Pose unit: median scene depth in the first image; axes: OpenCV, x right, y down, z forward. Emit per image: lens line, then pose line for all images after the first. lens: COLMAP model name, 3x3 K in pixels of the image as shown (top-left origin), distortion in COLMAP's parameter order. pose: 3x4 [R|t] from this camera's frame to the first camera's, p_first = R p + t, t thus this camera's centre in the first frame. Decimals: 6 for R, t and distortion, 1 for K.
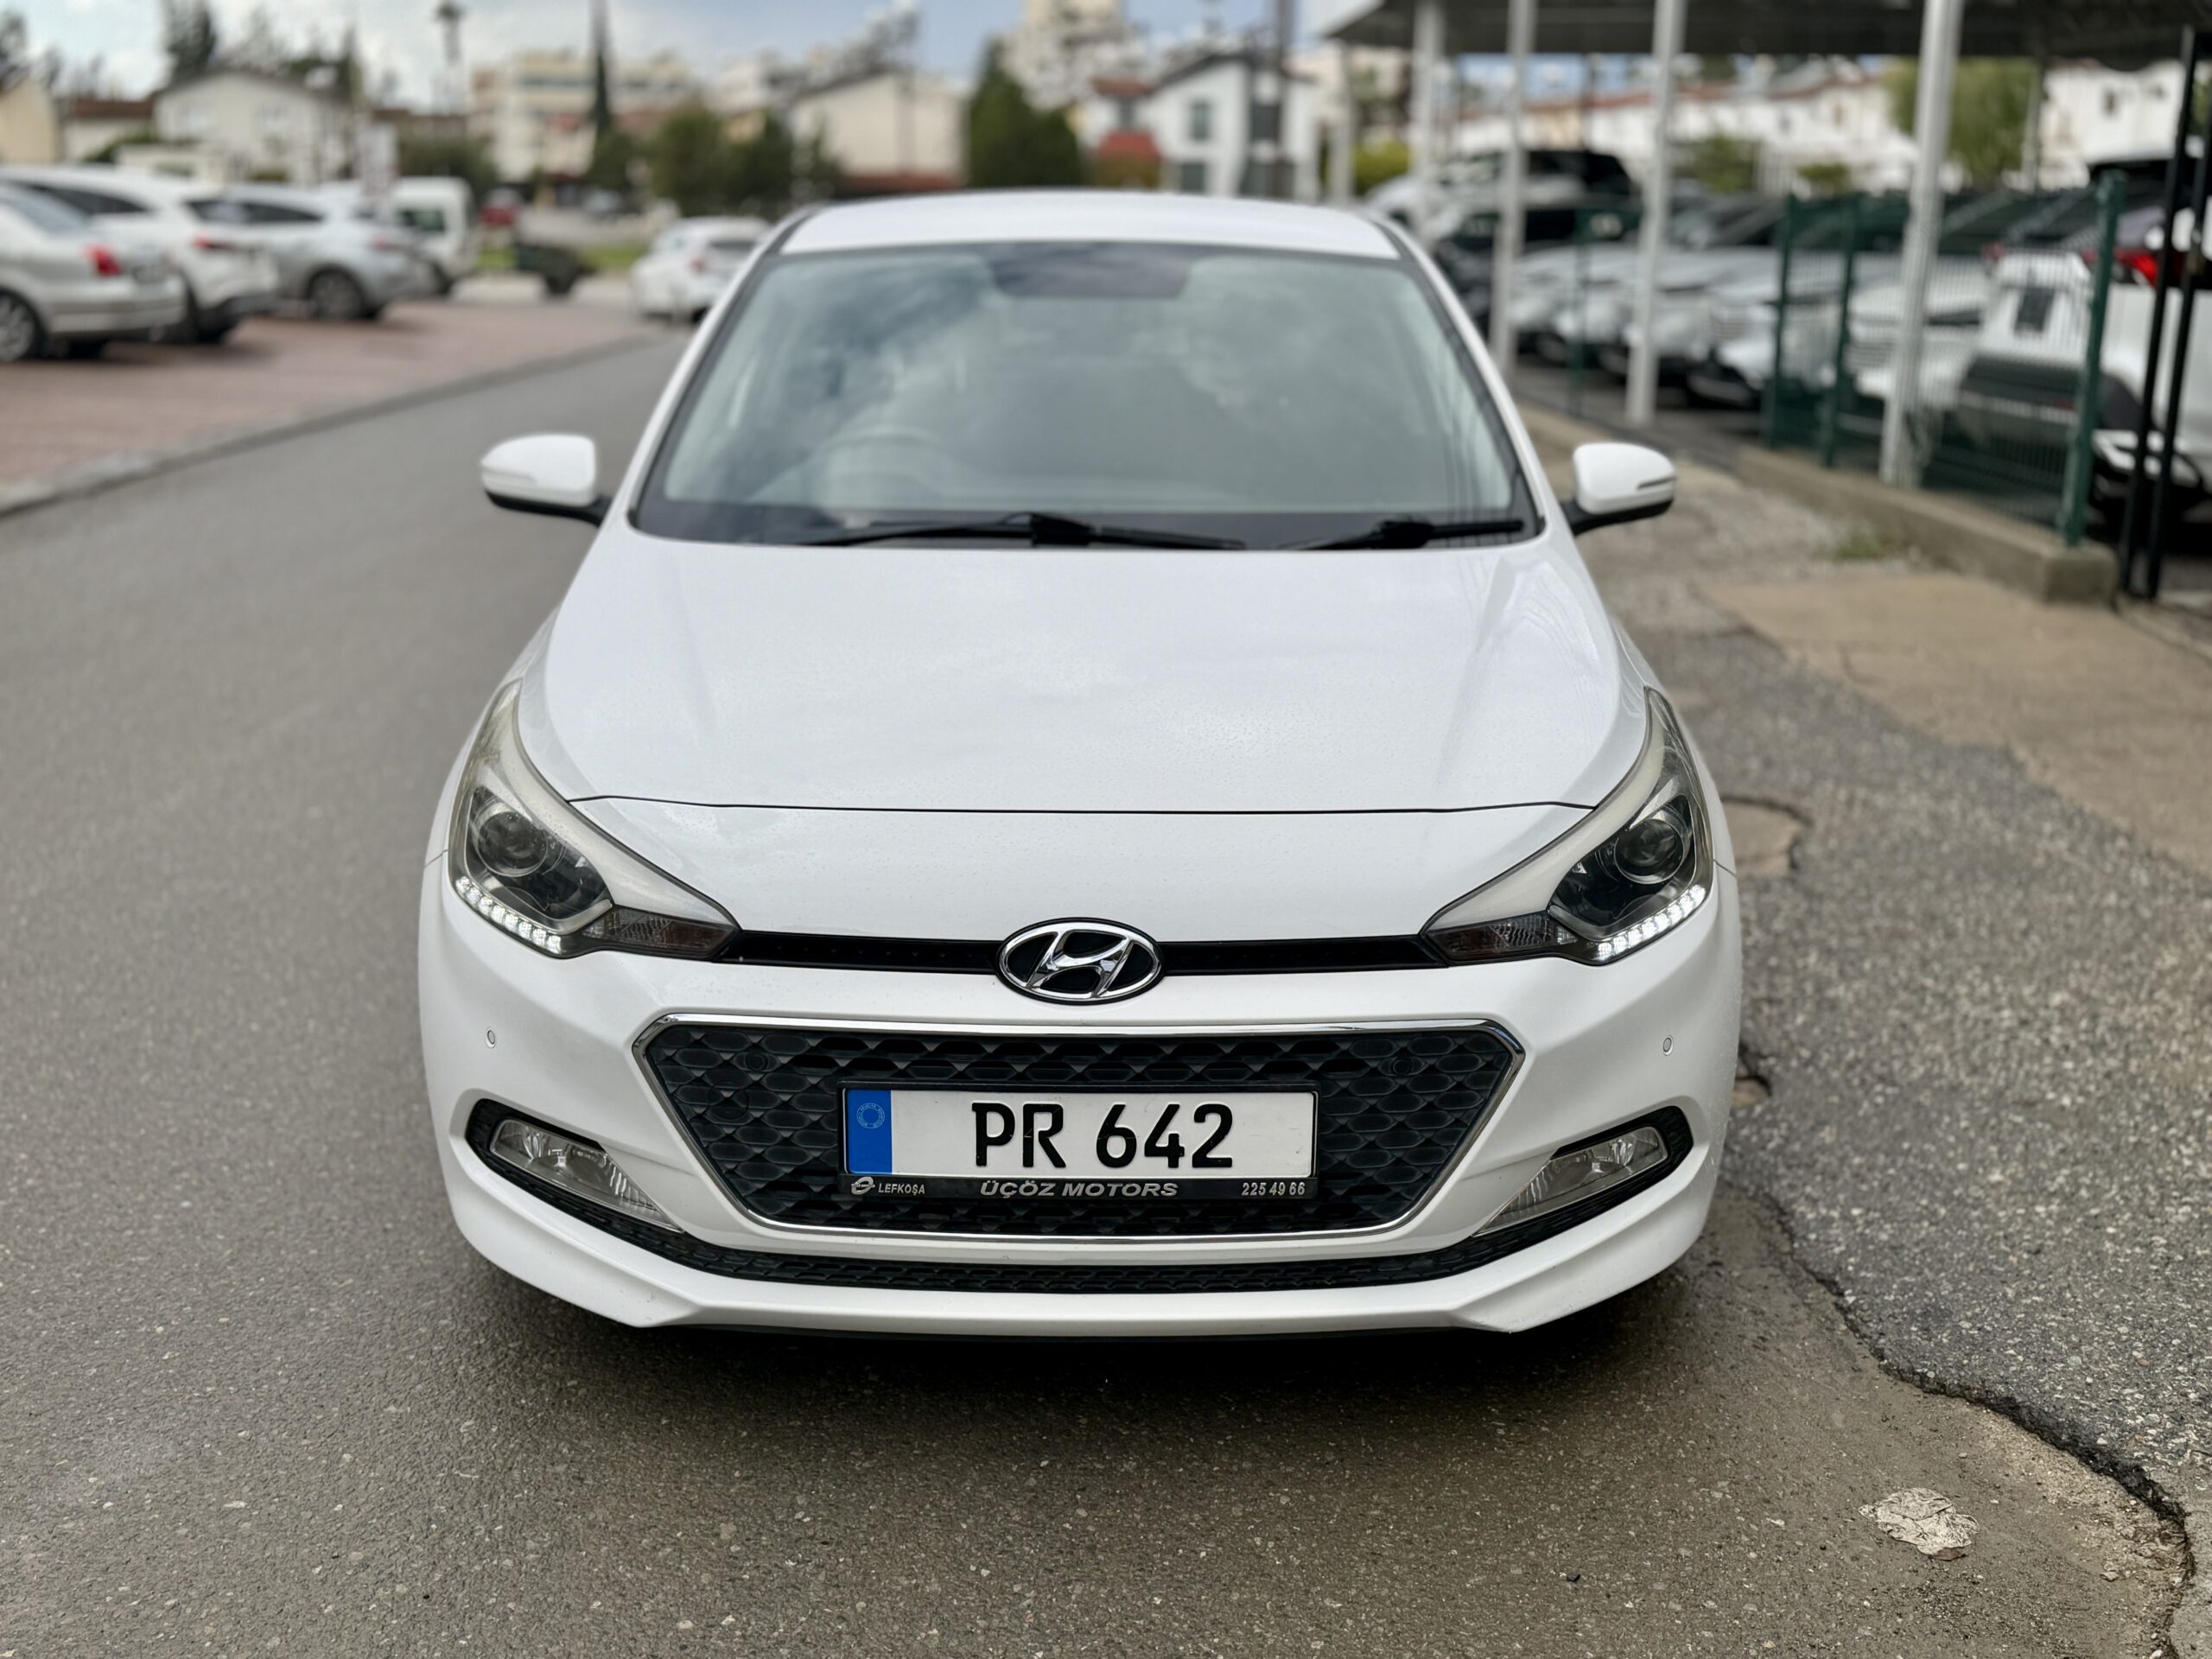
lens RADIAL K [[2275.3, 0, 1108.2], [0, 2275.3, 821.9], [0, 0, 1]] dist [0.027868, 0.000000]
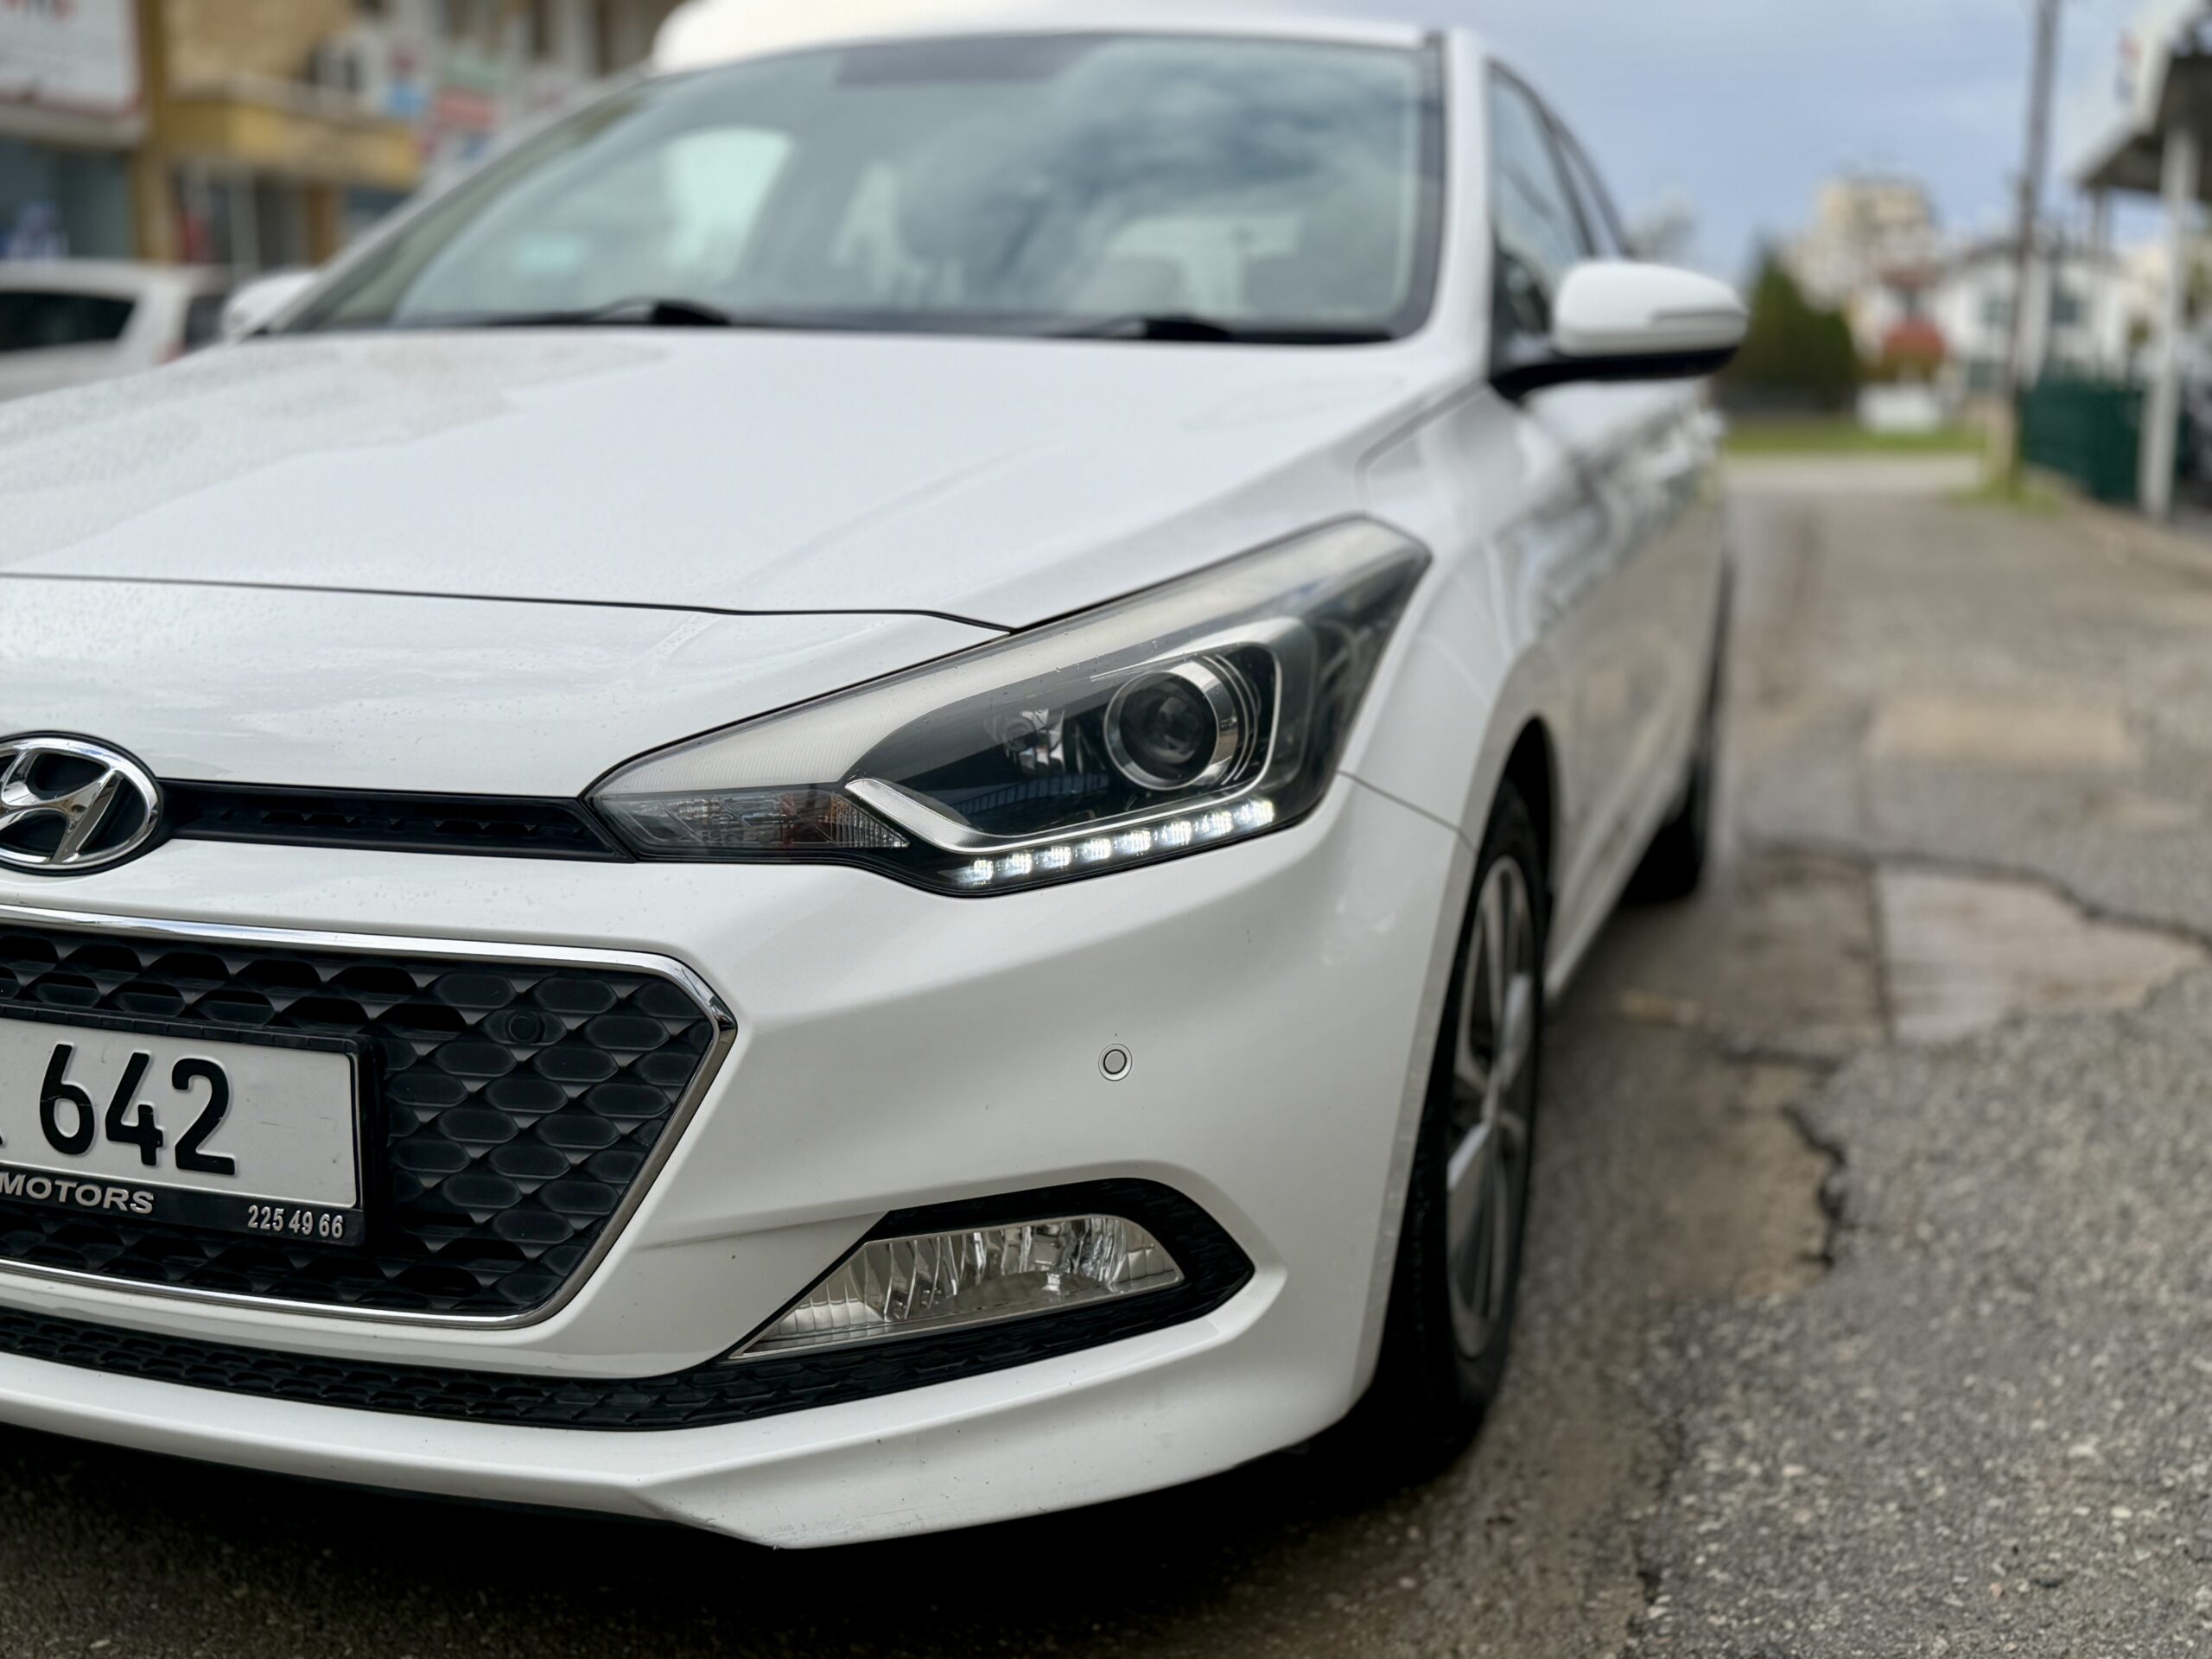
lens RADIAL K [[2275.3, 0, 1108.9], [0, 2275.3, 836.1], [0, 0, 1]] dist [0.027868, 0.000000]
pose [[0.946186, 0.061965, -0.317636, 0.442292], [-0.086819, 0.994122, -0.064685, 0.083631], [0.311760, 0.088781, 0.946004, 0.507475]]
